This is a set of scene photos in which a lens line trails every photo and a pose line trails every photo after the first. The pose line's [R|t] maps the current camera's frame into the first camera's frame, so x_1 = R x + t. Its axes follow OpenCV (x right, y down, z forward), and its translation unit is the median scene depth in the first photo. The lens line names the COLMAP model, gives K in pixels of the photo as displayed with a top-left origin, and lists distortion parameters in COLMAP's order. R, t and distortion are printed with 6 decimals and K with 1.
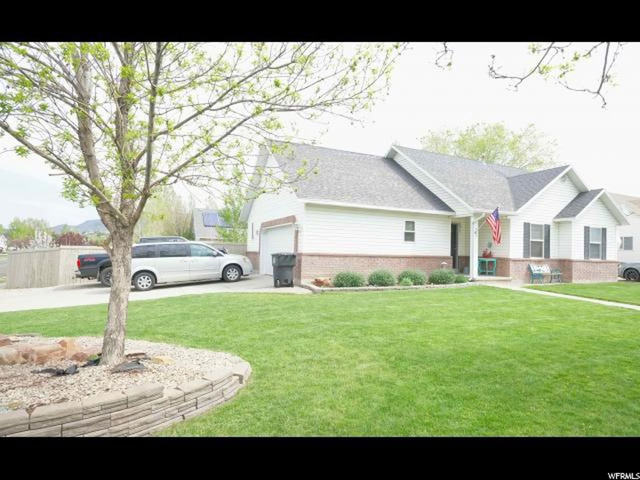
lens RADIAL K [[405.0, 0, 340.3], [0, 405.0, 241.2], [0, 0, 1]] dist [-0.006578, -0.000967]
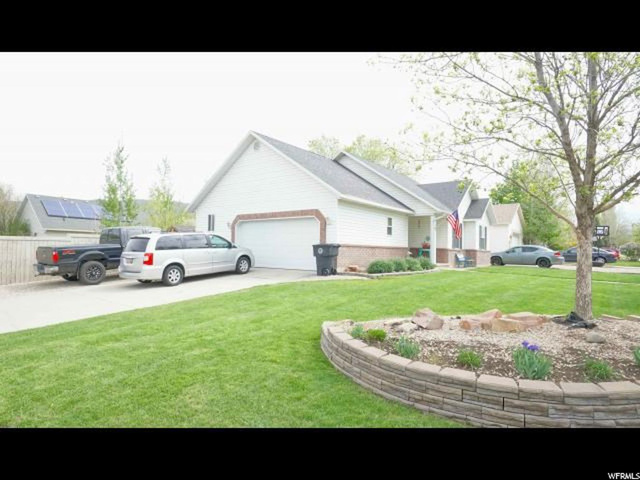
lens RADIAL K [[405.0, 0, 340.3], [0, 405.0, 241.2], [0, 0, 1]] dist [-0.006578, -0.000967]
pose [[0.880973, 0.004084, 0.473148, -0.527149], [-0.009226, 0.999921, 0.008546, 0.010379], [-0.473076, -0.011894, 0.880941, 0.017635]]
